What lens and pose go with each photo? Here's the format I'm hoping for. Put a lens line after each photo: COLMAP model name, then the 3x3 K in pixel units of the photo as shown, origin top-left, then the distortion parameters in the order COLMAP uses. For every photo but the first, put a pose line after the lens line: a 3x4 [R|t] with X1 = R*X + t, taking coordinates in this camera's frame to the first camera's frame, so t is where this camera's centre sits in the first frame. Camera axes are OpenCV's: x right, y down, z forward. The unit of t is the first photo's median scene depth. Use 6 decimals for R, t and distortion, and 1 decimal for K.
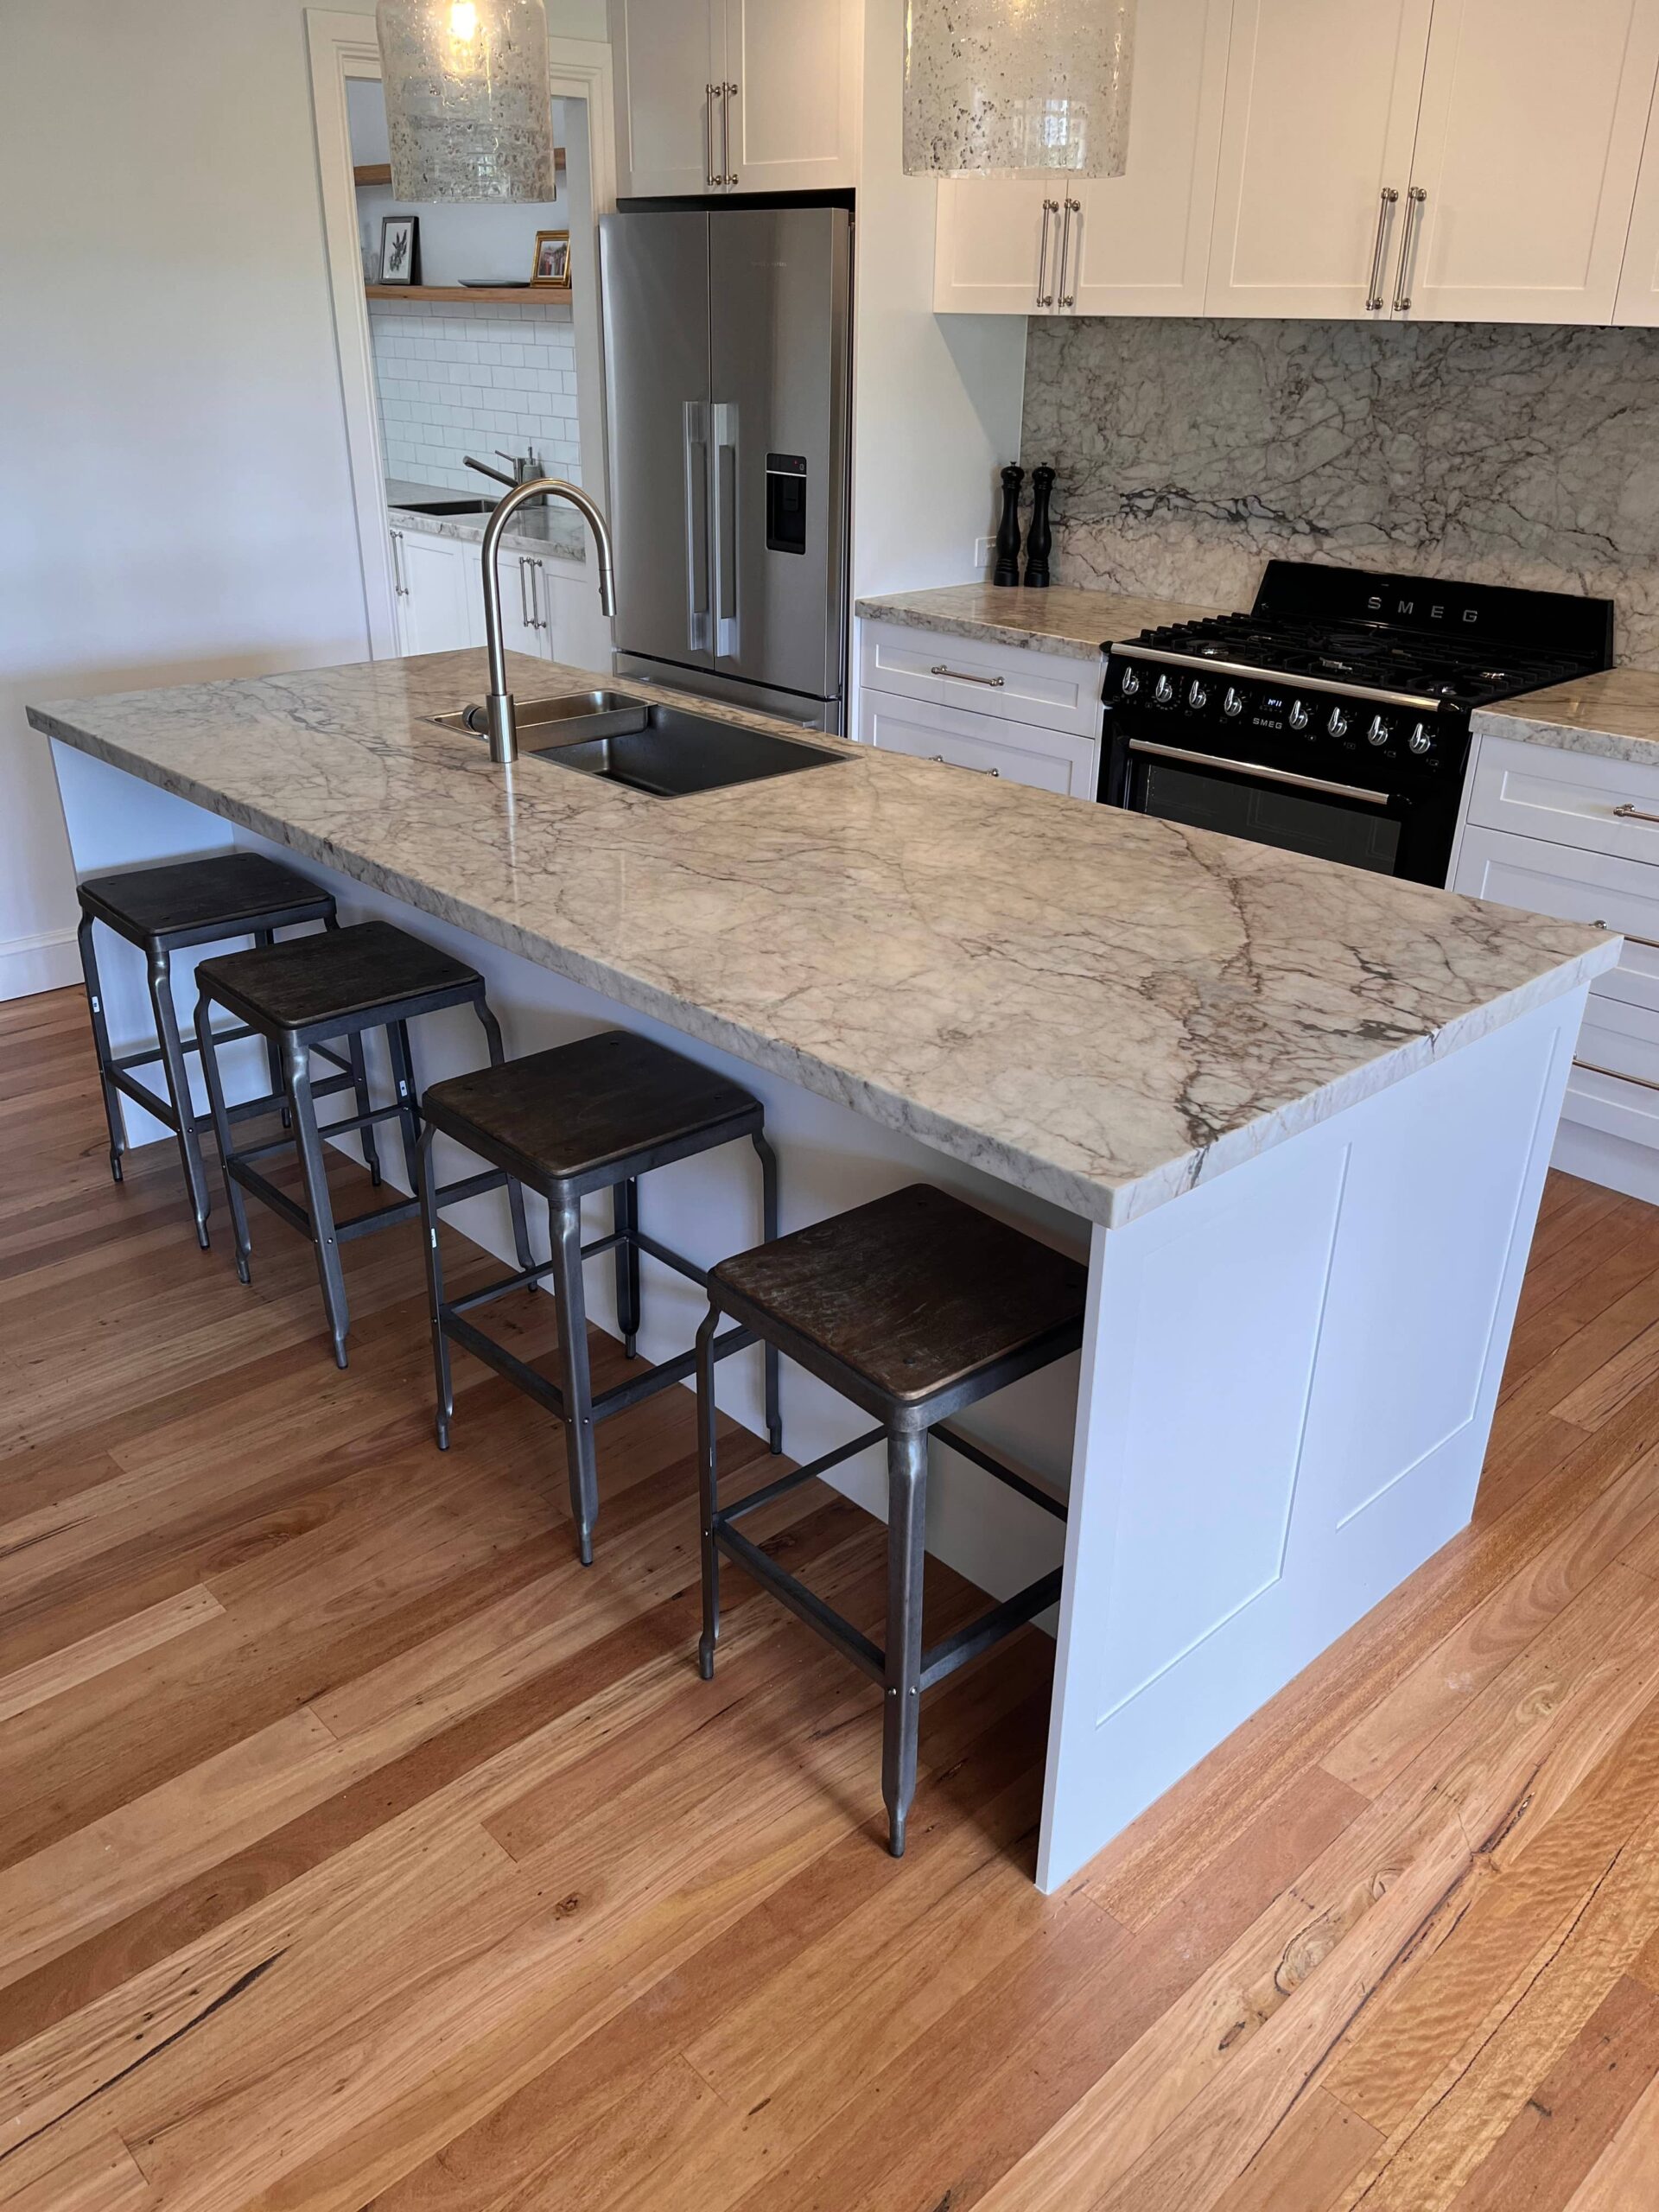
lens RADIAL K [[1661.1, 0, 833.6], [0, 1661.1, 1120.4], [0, 0, 1]] dist [0.065585, -0.069645]
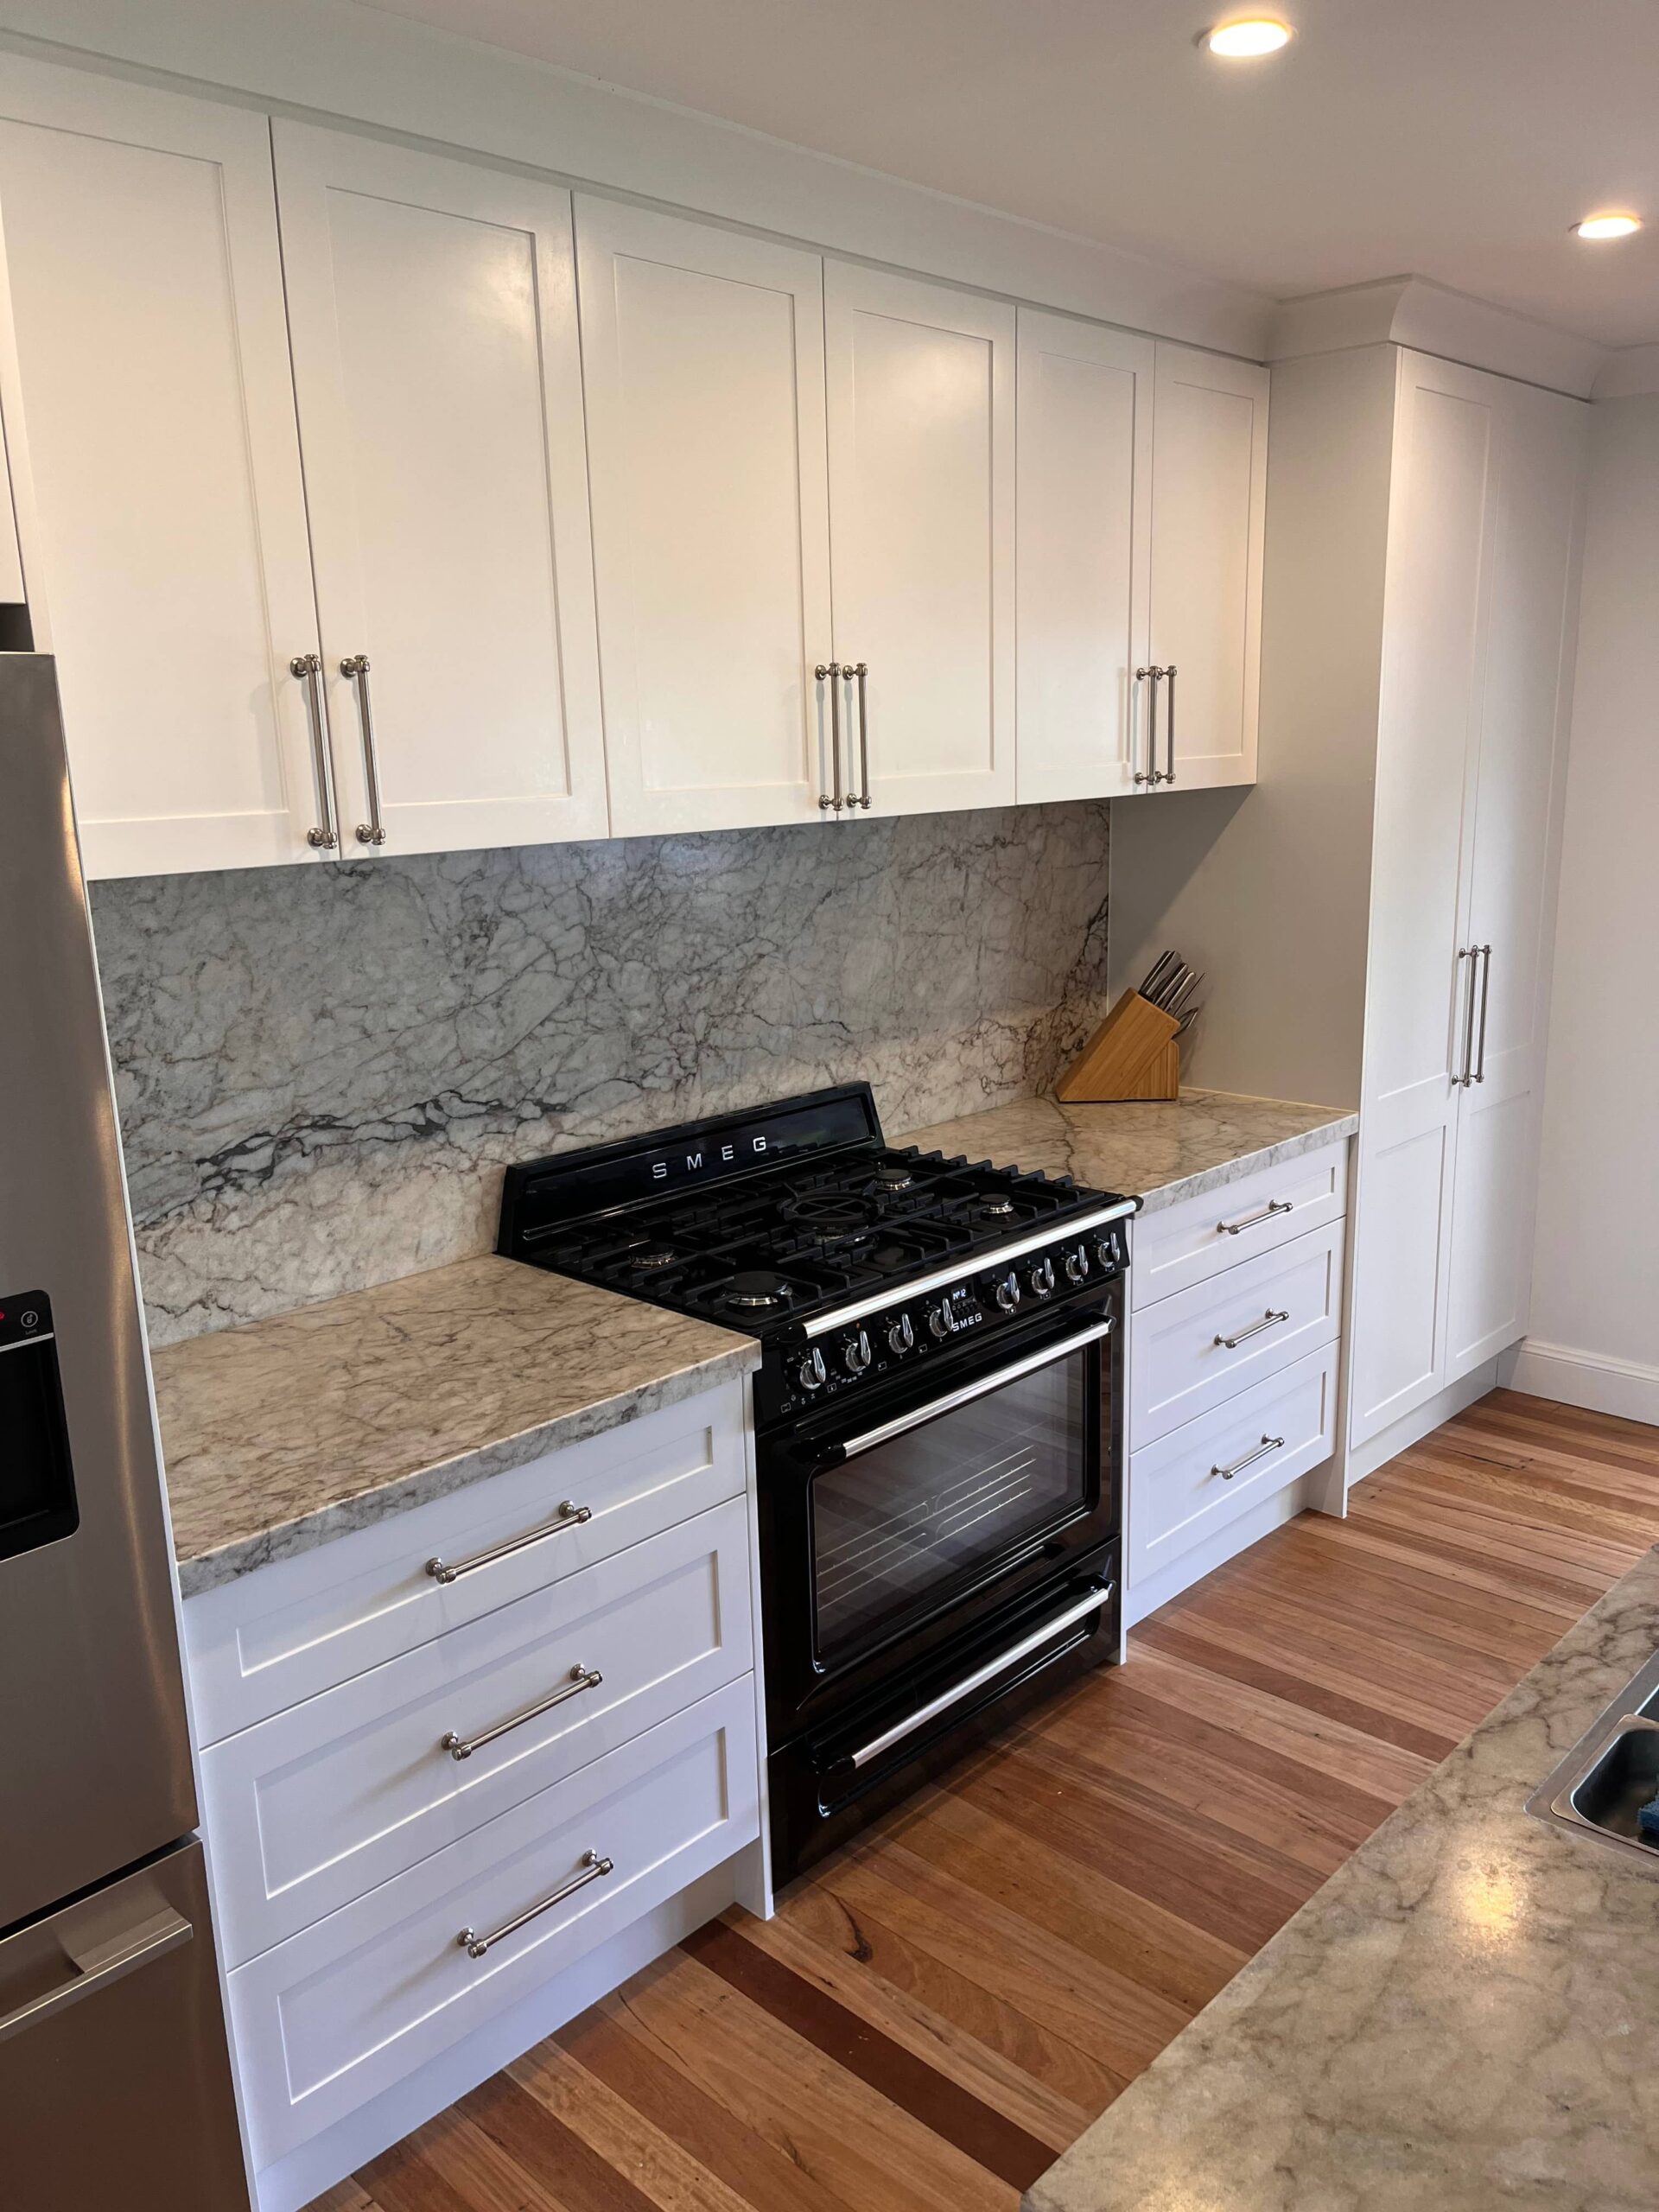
lens RADIAL K [[1662.7, 0, 840.8], [0, 1662.7, 1120.4], [0, 0, 1]] dist [0.074706, -0.094968]
pose [[-0.059094, -0.238181, 0.969421, -0.406308], [0.460104, 0.855318, 0.238194, -0.491669], [-0.885896, 0.460110, 0.059044, 0.927724]]
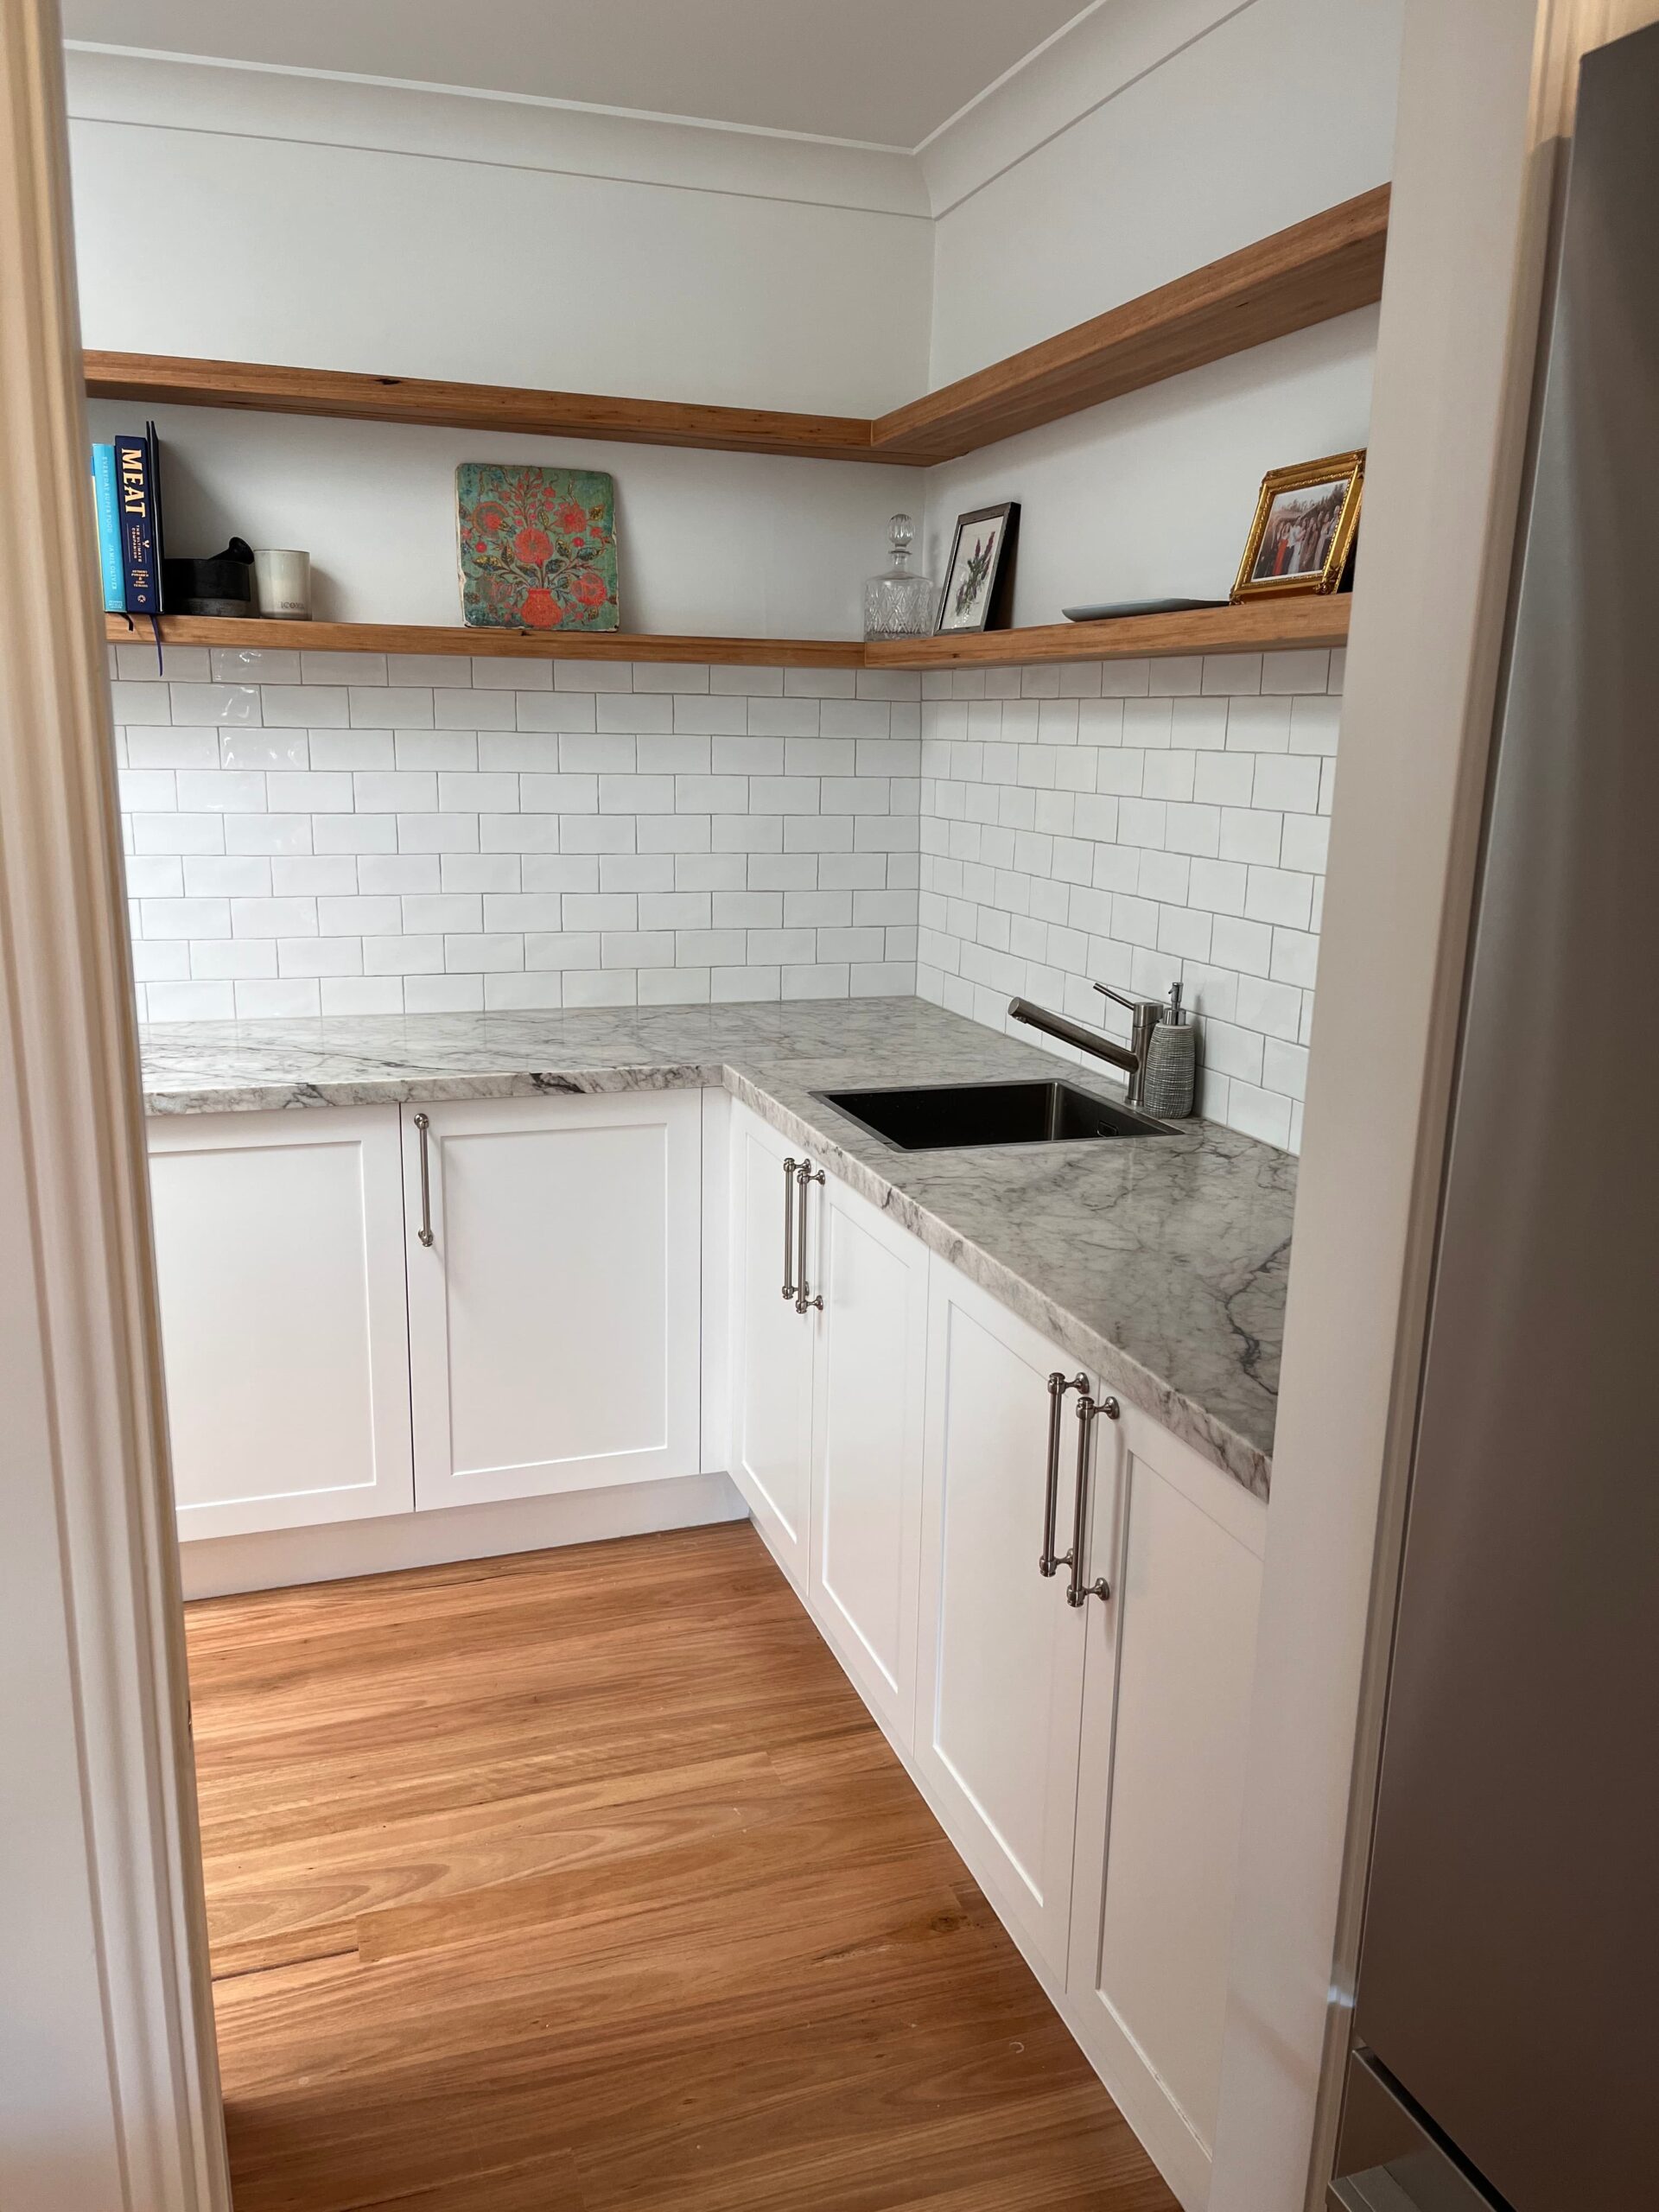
lens RADIAL K [[1662.7, 0, 840.8], [0, 1662.7, 1120.4], [0, 0, 1]] dist [0.074706, -0.094968]
pose [[0.917003, 0.097986, -0.386658, -0.159497], [-0.183092, 0.964605, -0.189776, -0.460020], [0.354377, 0.244819, 0.902486, 1.018346]]
